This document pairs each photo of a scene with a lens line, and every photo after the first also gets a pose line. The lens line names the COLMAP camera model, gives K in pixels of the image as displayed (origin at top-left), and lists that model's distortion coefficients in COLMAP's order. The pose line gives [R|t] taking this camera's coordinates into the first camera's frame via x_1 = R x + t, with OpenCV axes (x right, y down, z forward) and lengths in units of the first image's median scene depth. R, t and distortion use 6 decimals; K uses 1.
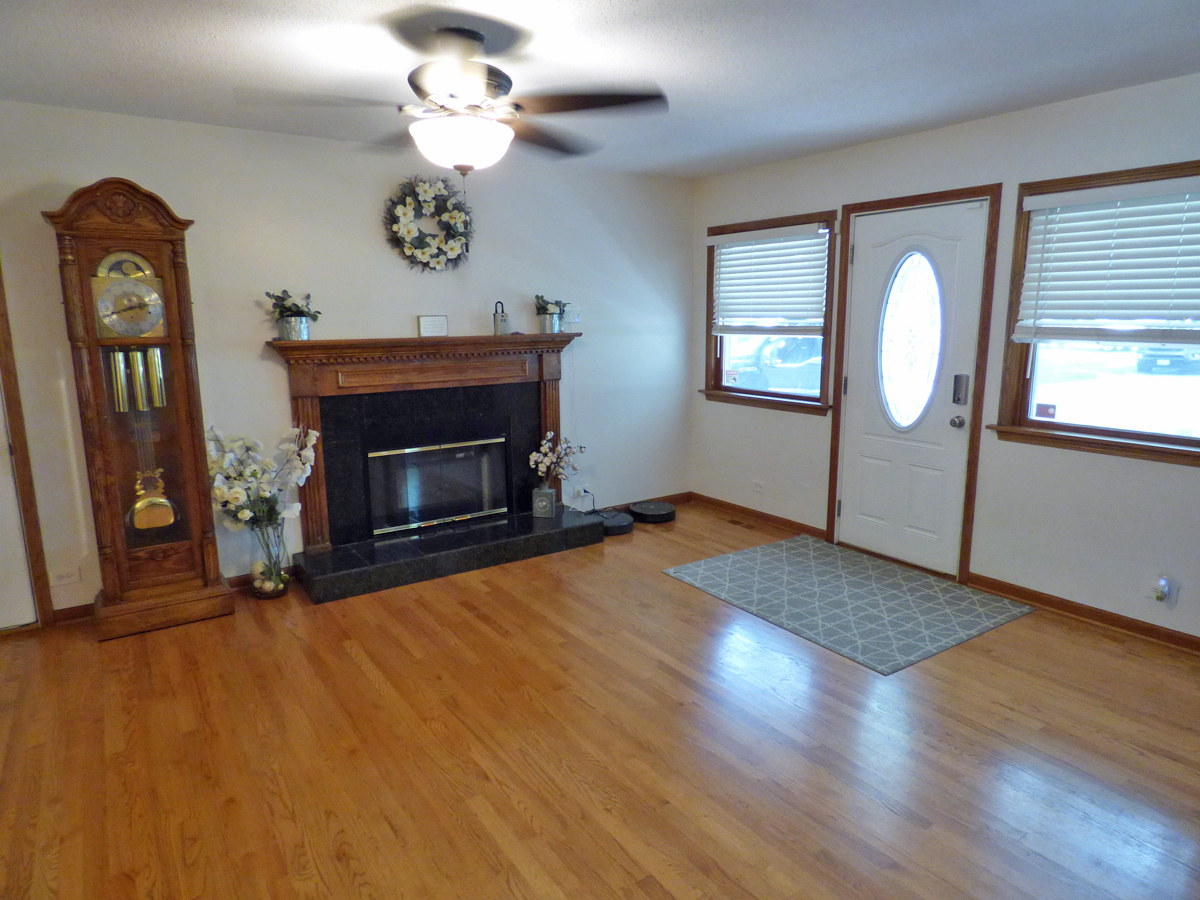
lens RADIAL K [[743.0, 0, 600.0], [0, 743.0, 450.0], [0, 0, 1]] dist [-0.003083, -0.000128]
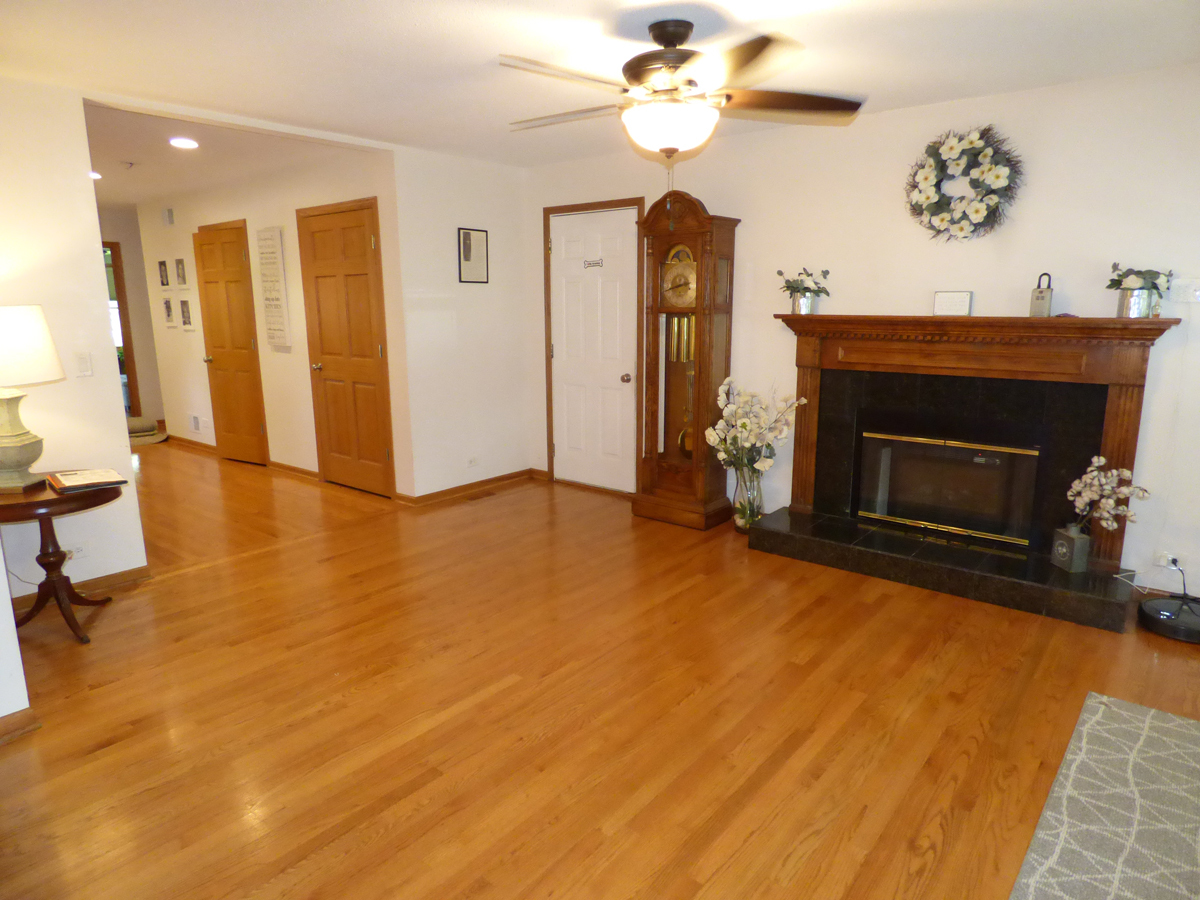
lens RADIAL K [[736.8, 0, 600.0], [0, 736.8, 450.0], [0, 0, 1]] dist [-0.020069, 0.000751]
pose [[0.265685, 0.200227, -0.943038, 0.524496], [-0.170369, 0.972550, 0.158495, -0.068153], [0.948886, 0.118555, 0.292505, 0.393020]]
